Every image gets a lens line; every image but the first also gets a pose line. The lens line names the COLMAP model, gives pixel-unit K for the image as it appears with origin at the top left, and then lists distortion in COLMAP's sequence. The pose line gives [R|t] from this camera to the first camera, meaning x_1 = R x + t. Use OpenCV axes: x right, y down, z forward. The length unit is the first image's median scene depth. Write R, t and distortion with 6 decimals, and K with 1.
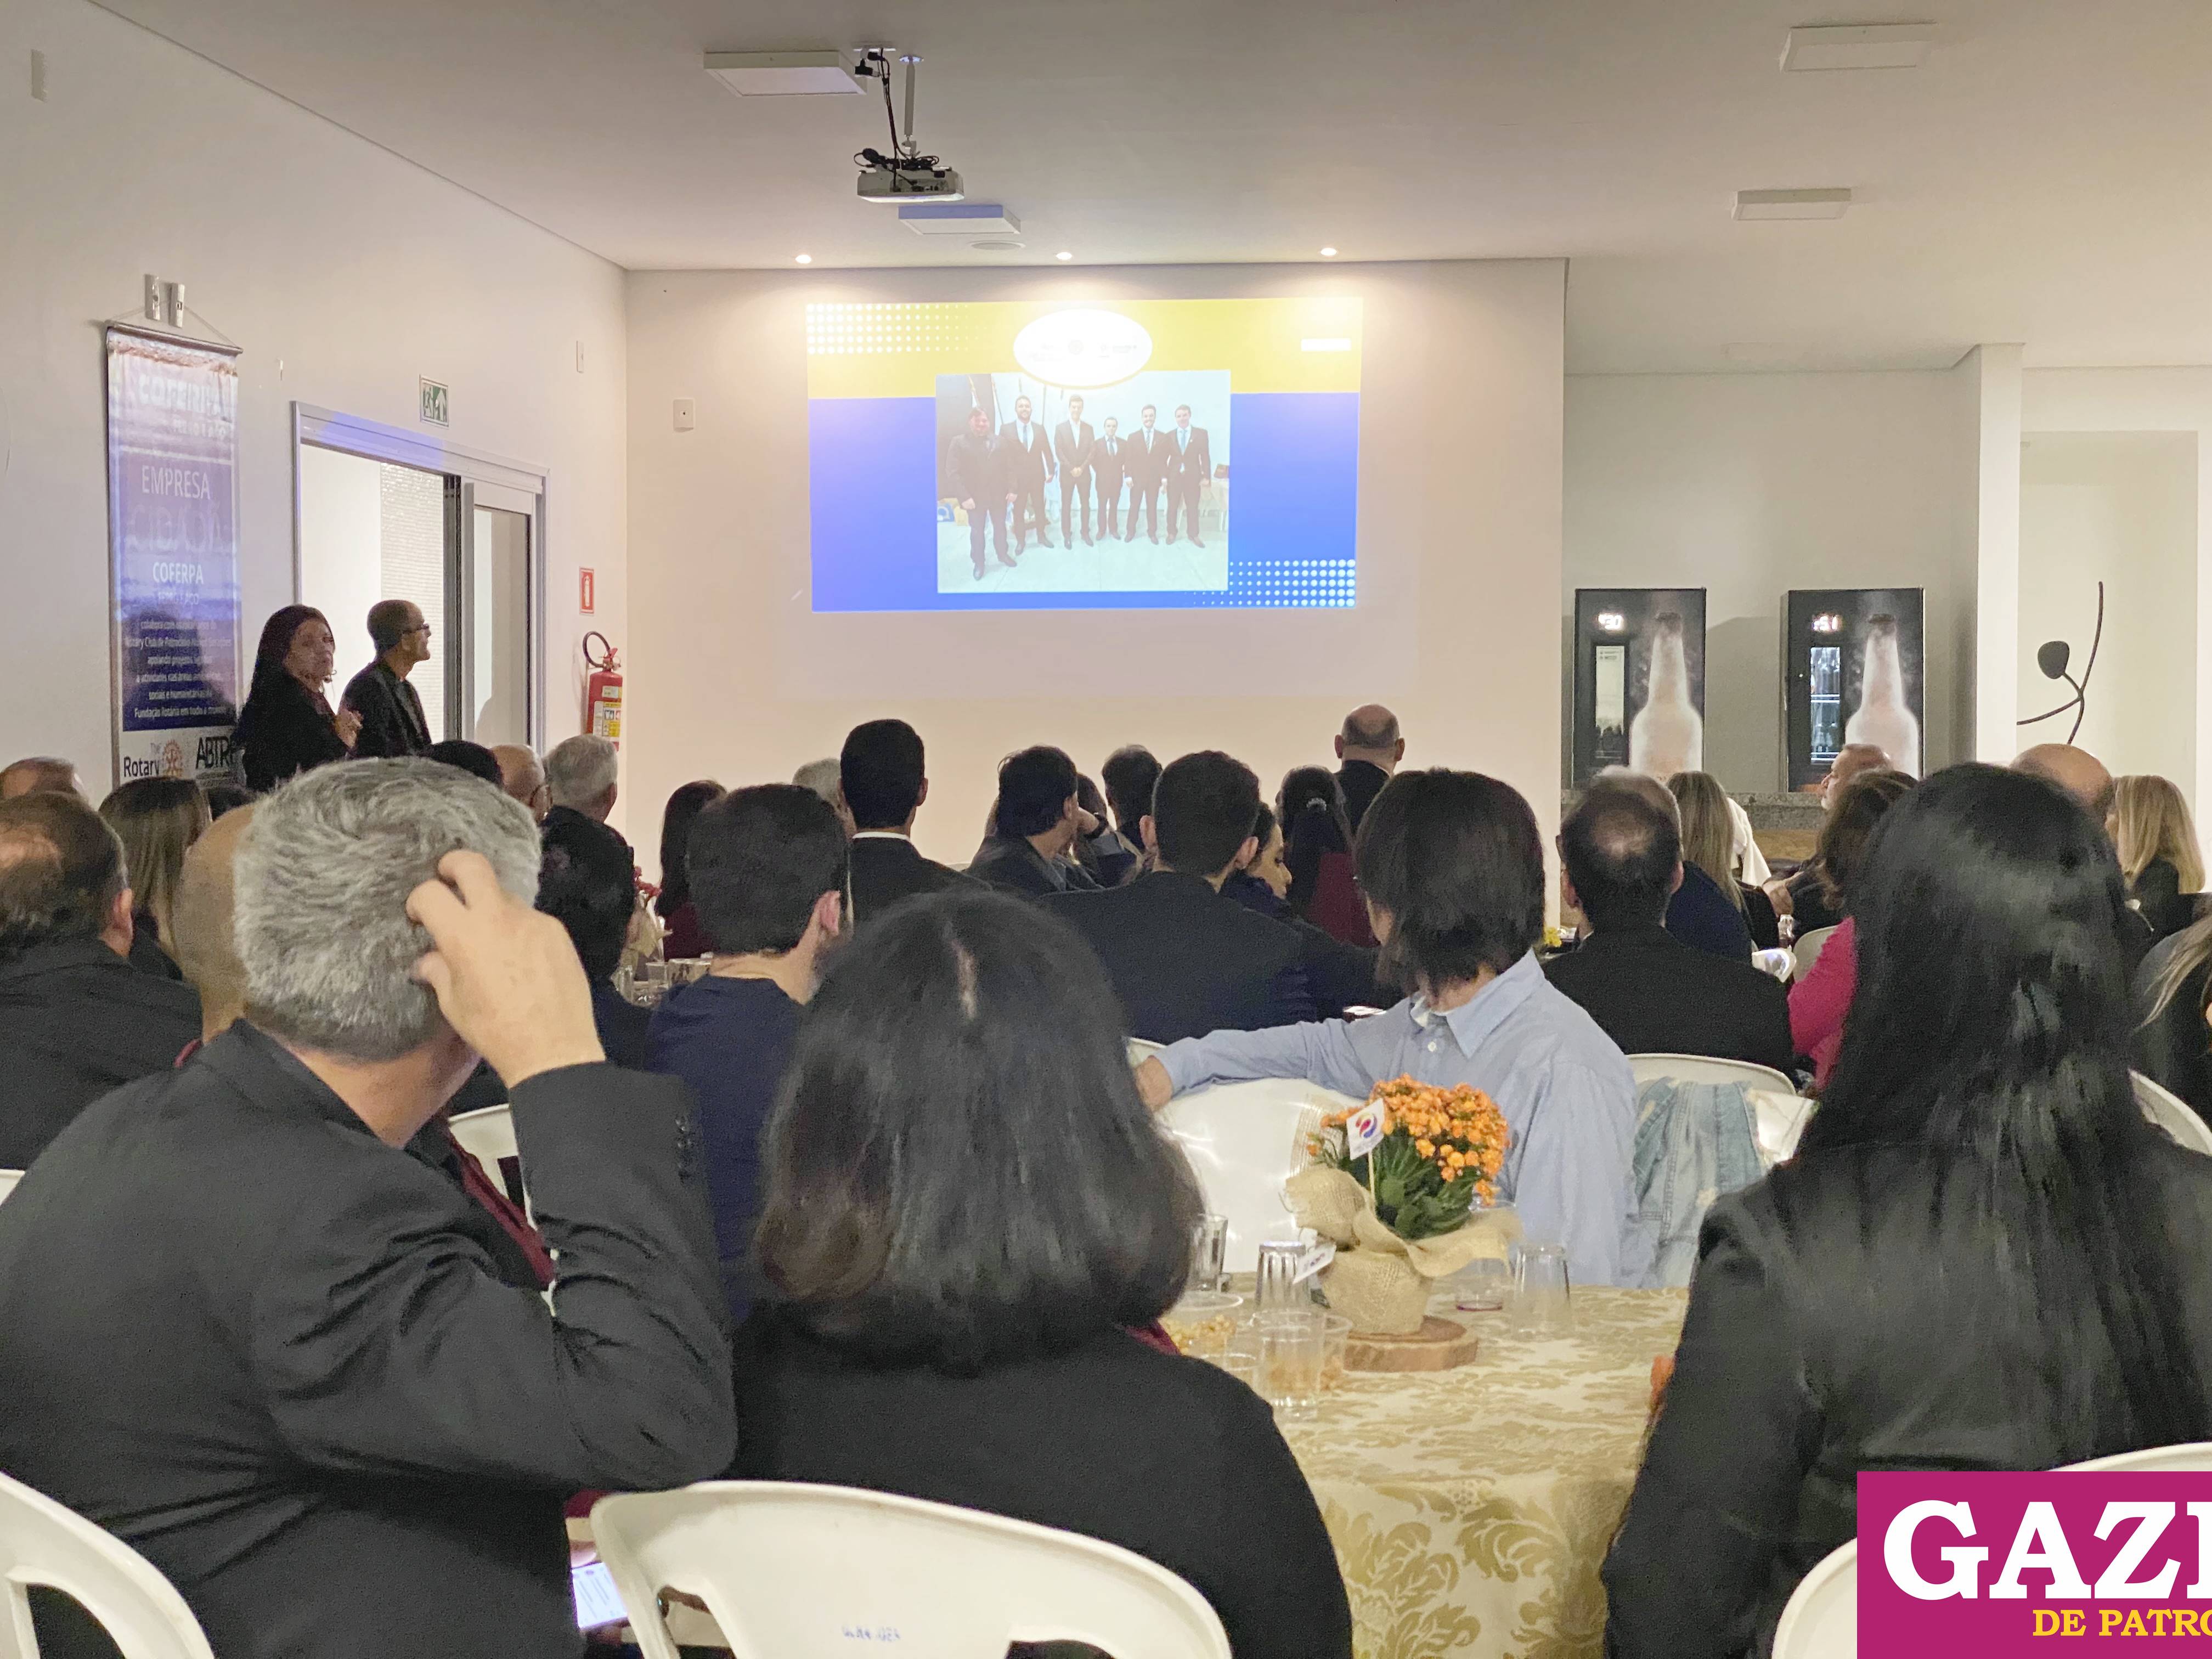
lens RADIAL K [[3295.8, 0, 1092.0], [0, 3295.8, 821.4], [0, 0, 1]] dist [0.088172, 0.000000]
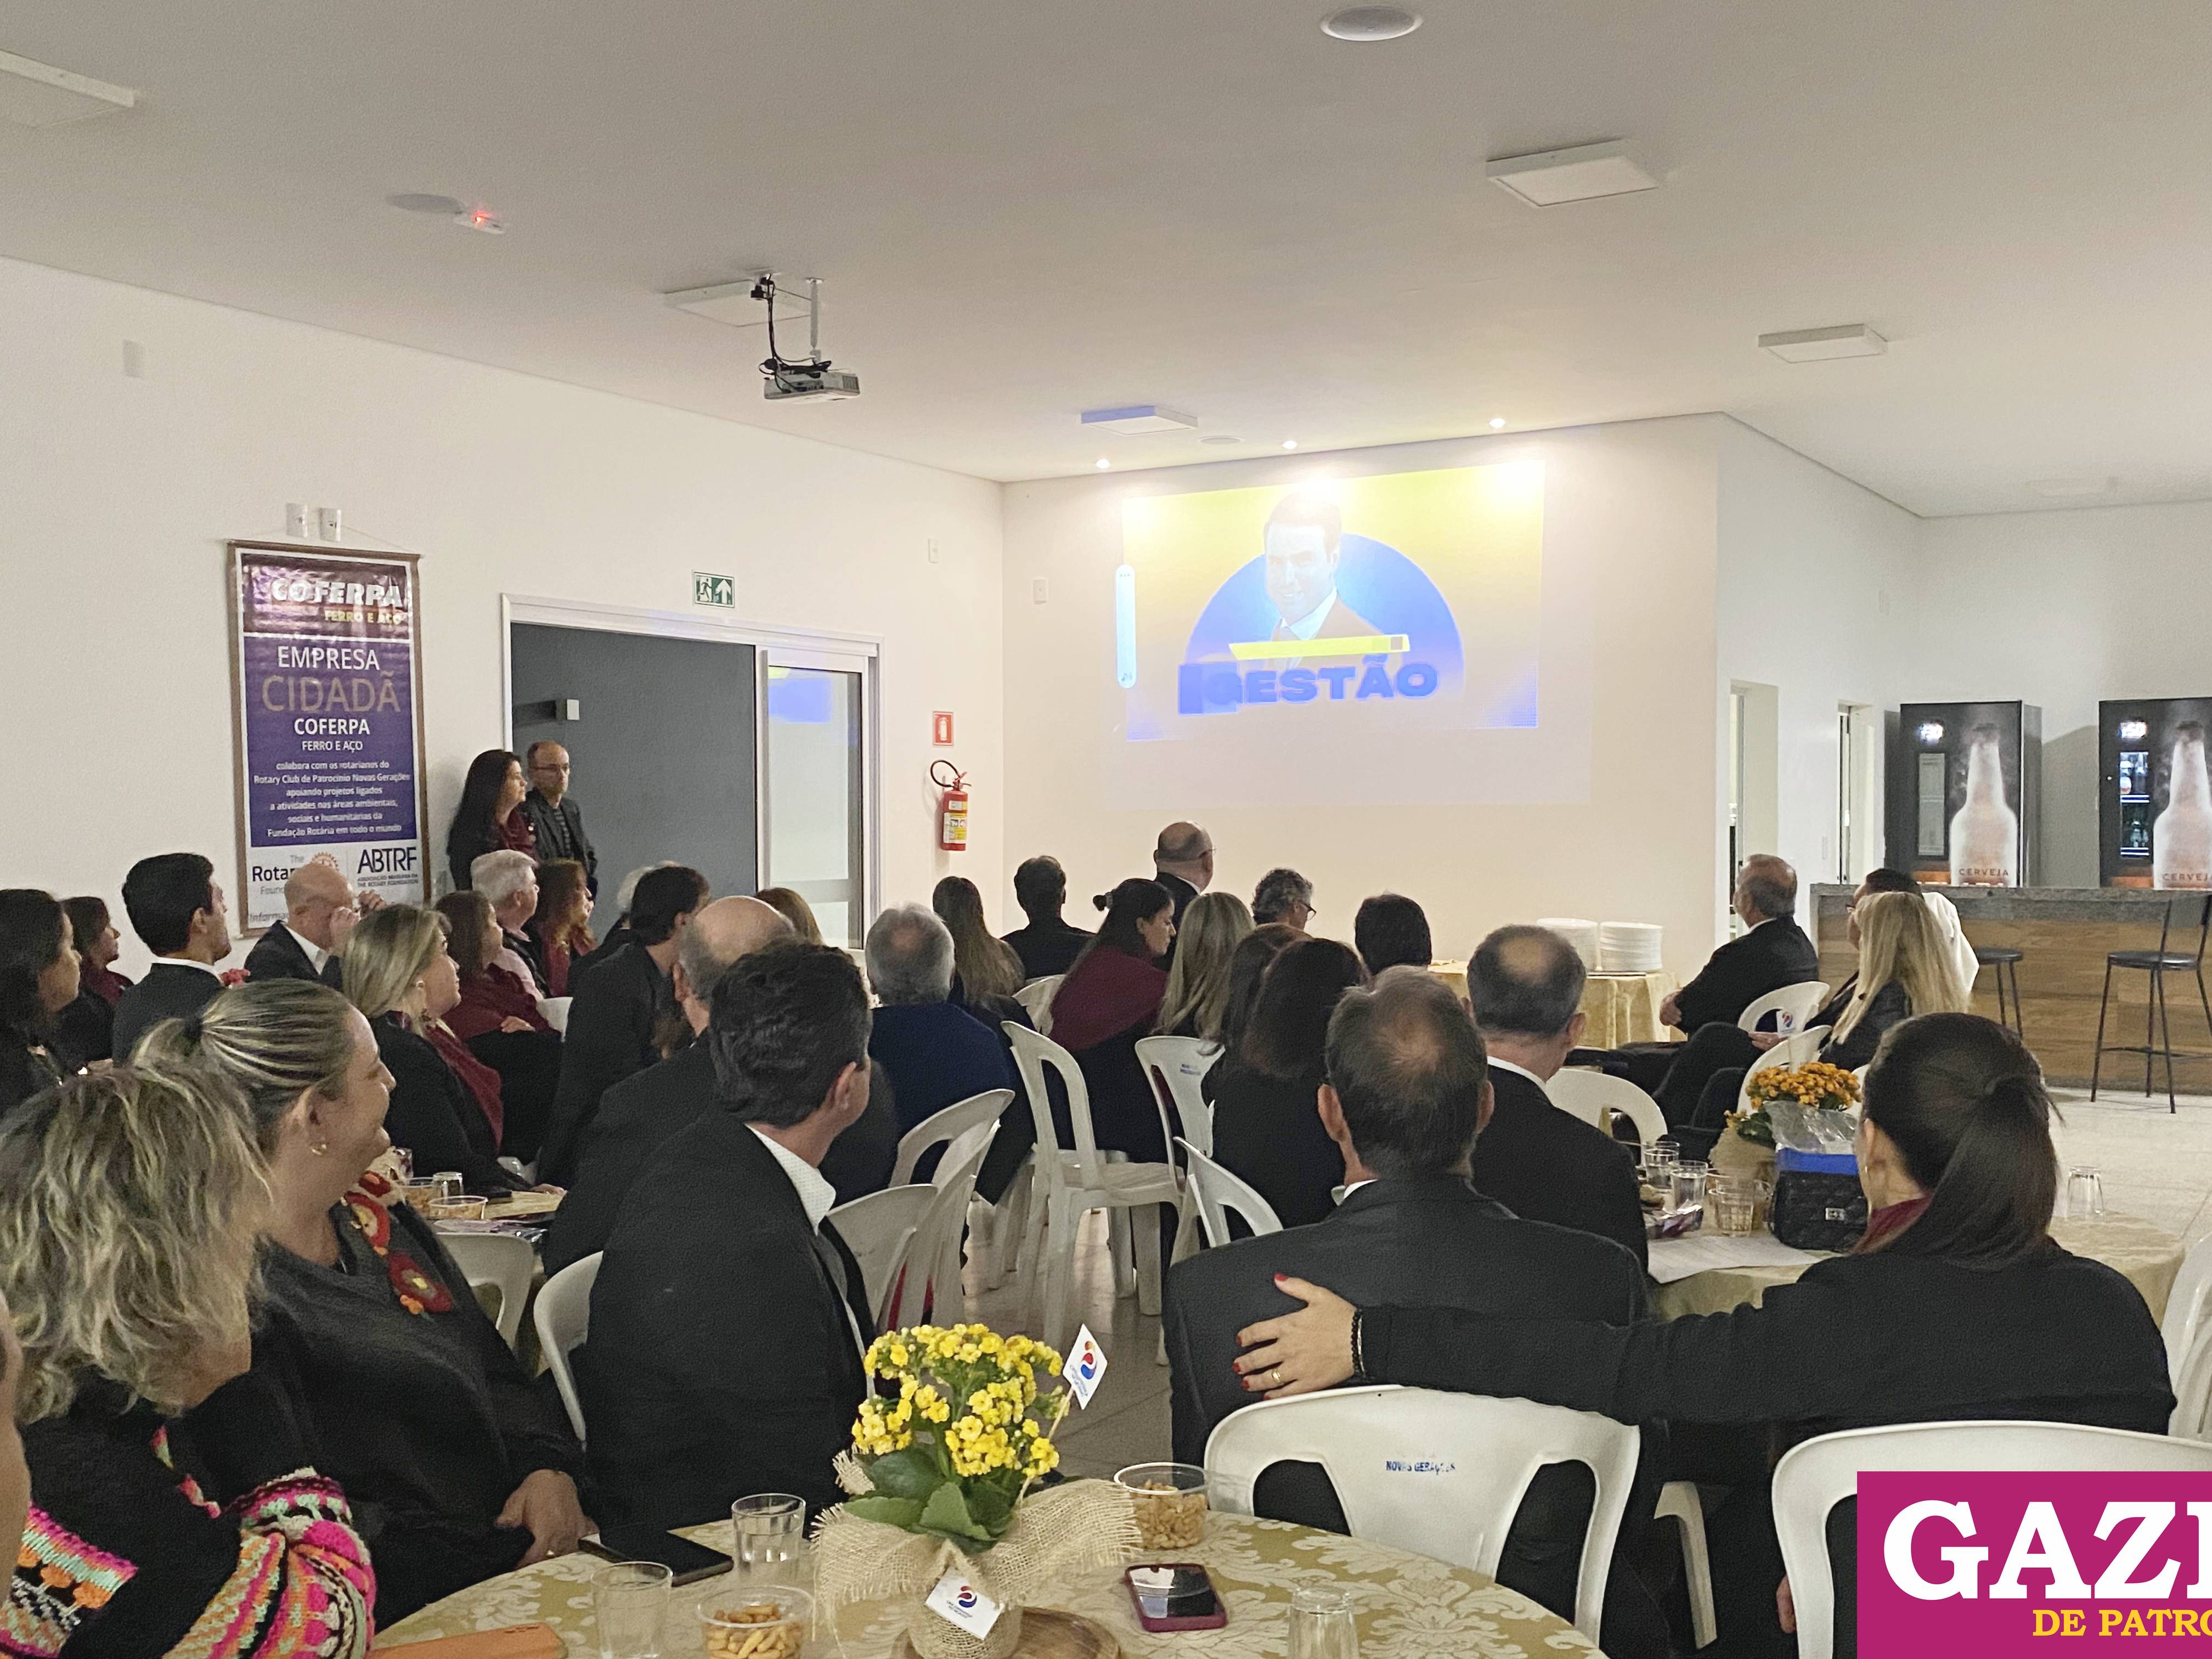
lens RADIAL K [[2201.3, 0, 1119.9], [0, 2201.3, 840.3], [0, 0, 1]] dist [0.026231, 0.000000]
pose [[0.910188, -0.000858, -0.414194, 0.304326], [-0.005560, 0.999882, -0.014291, -0.015107], [0.414158, 0.015311, 0.910076, 0.266599]]
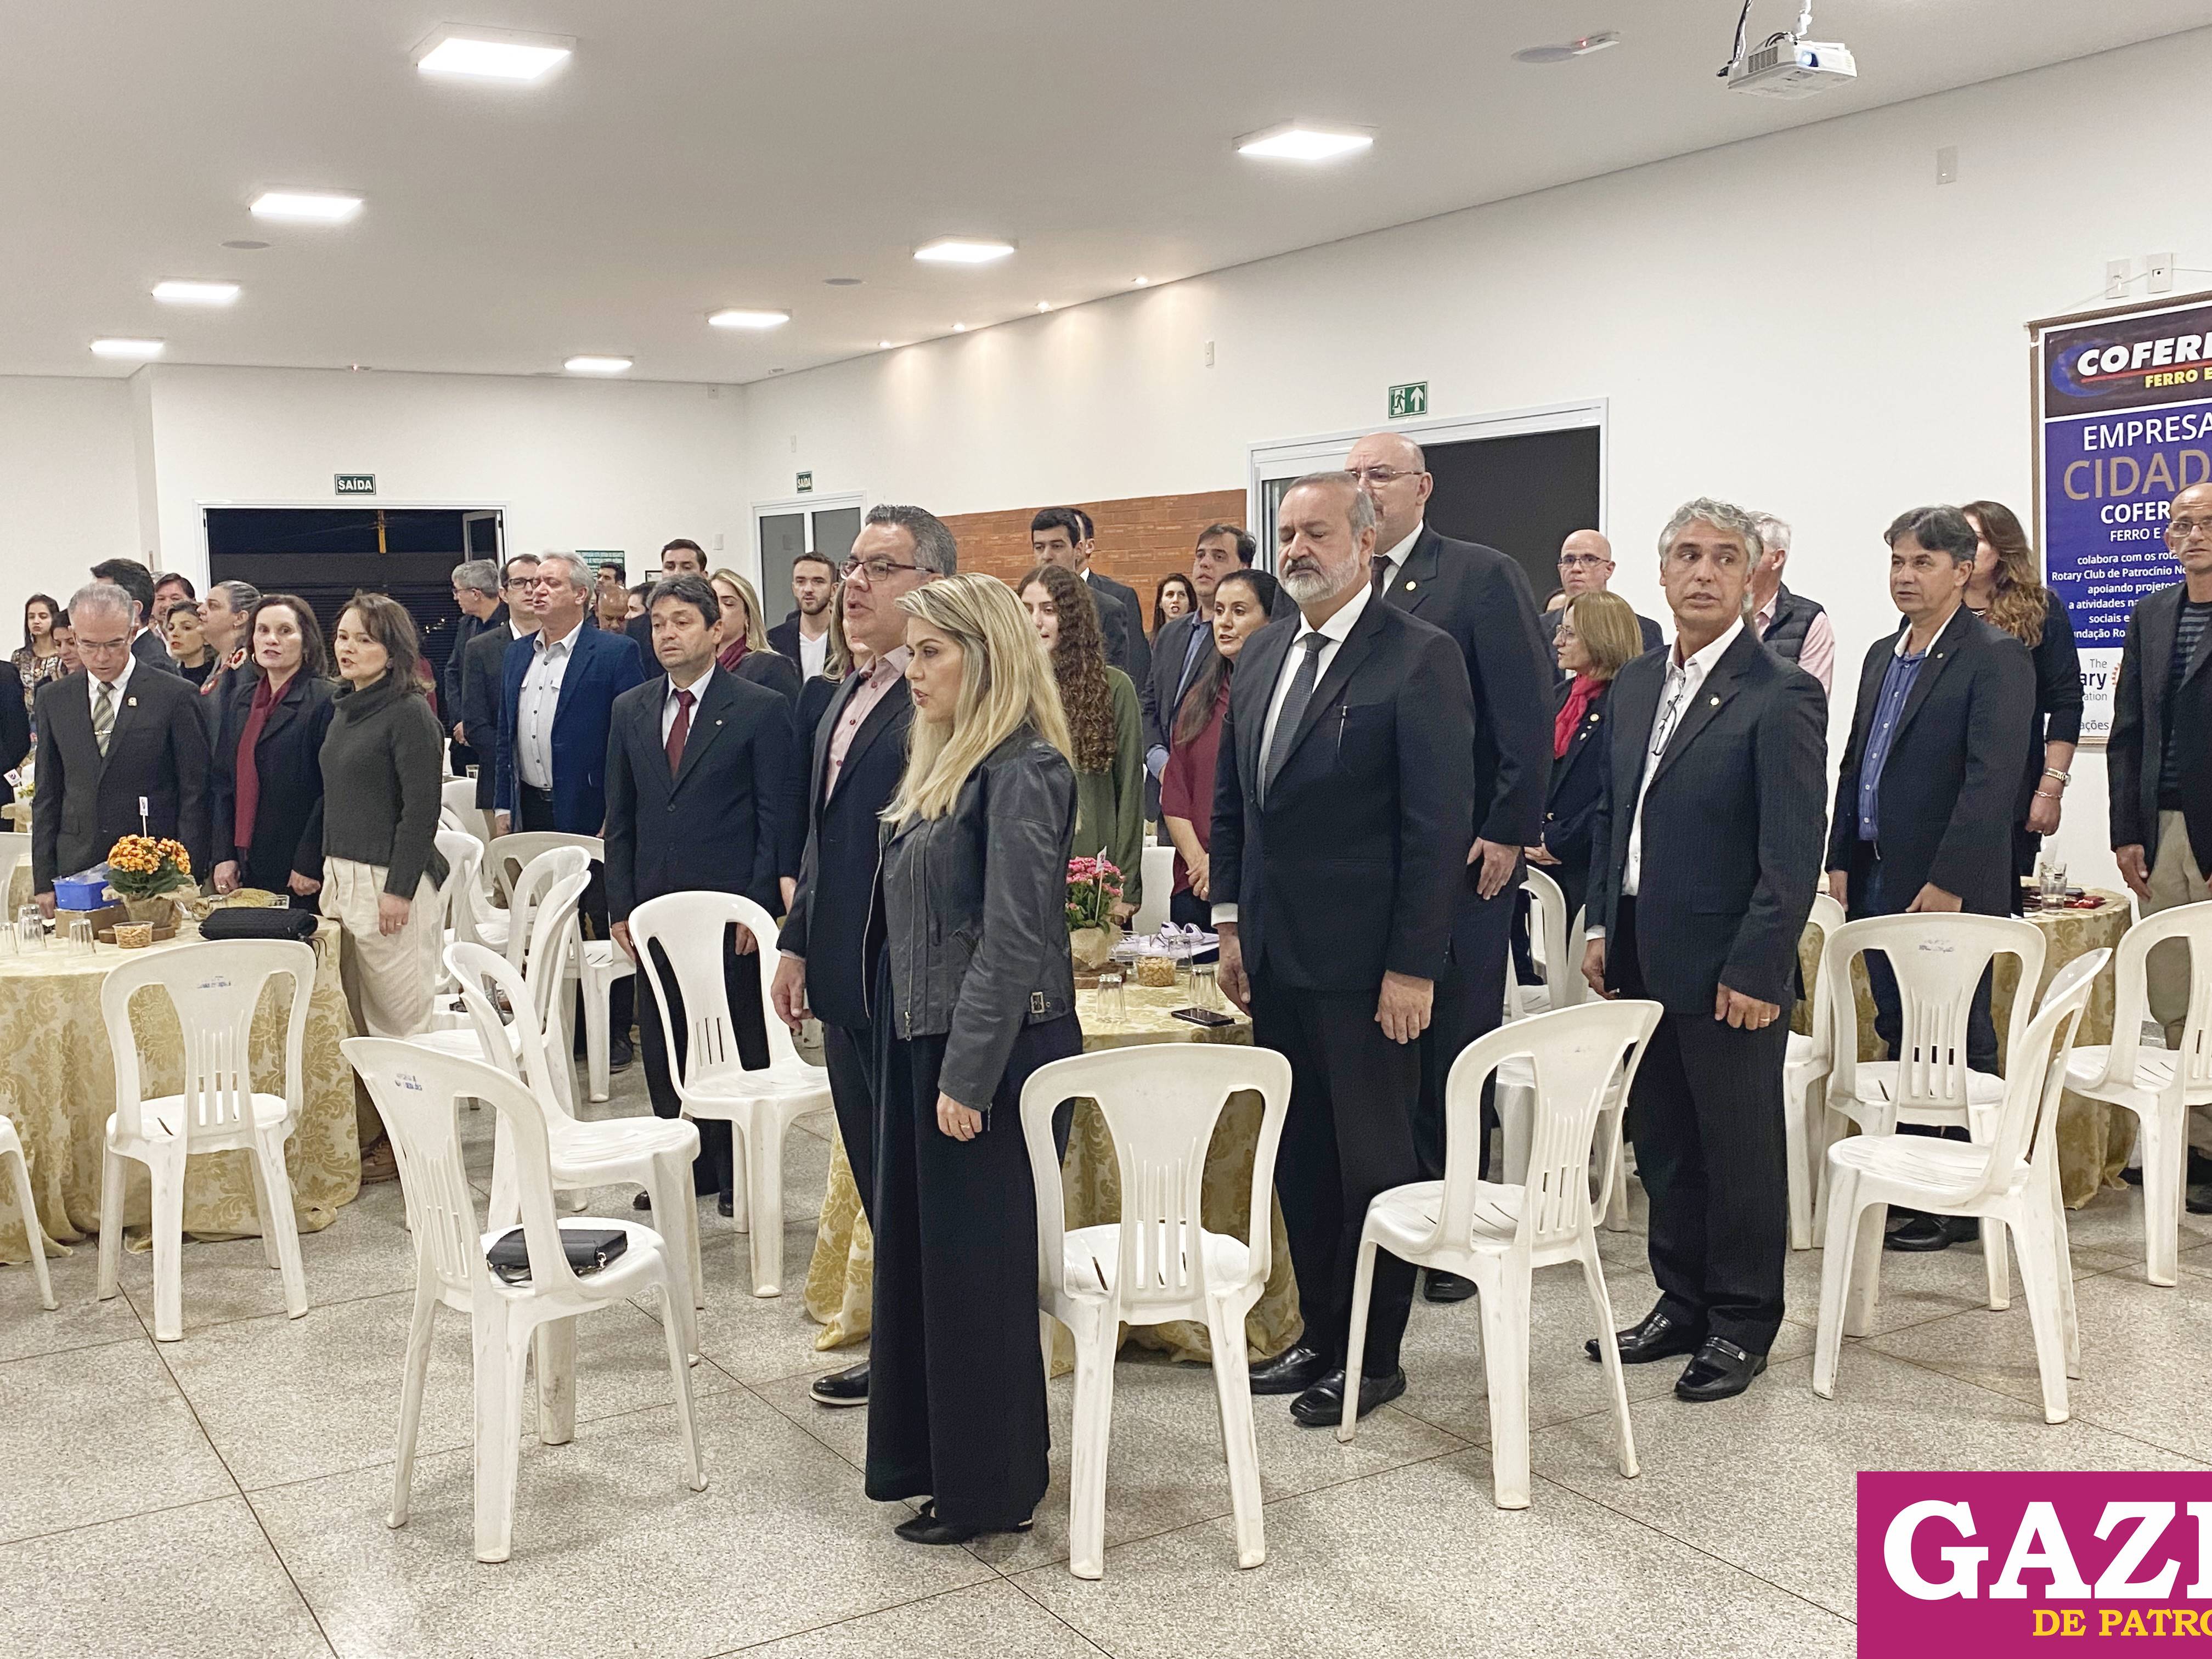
lens RADIAL K [[2188.2, 0, 1104.1], [0, 2188.2, 836.9], [0, 0, 1]] dist [-0.001950, 0.000000]
pose [[-0.804143, 0.068138, -0.590518, 0.388940], [-0.008375, 0.992011, 0.125870, -0.050139], [0.594378, 0.106162, -0.797148, 1.284838]]
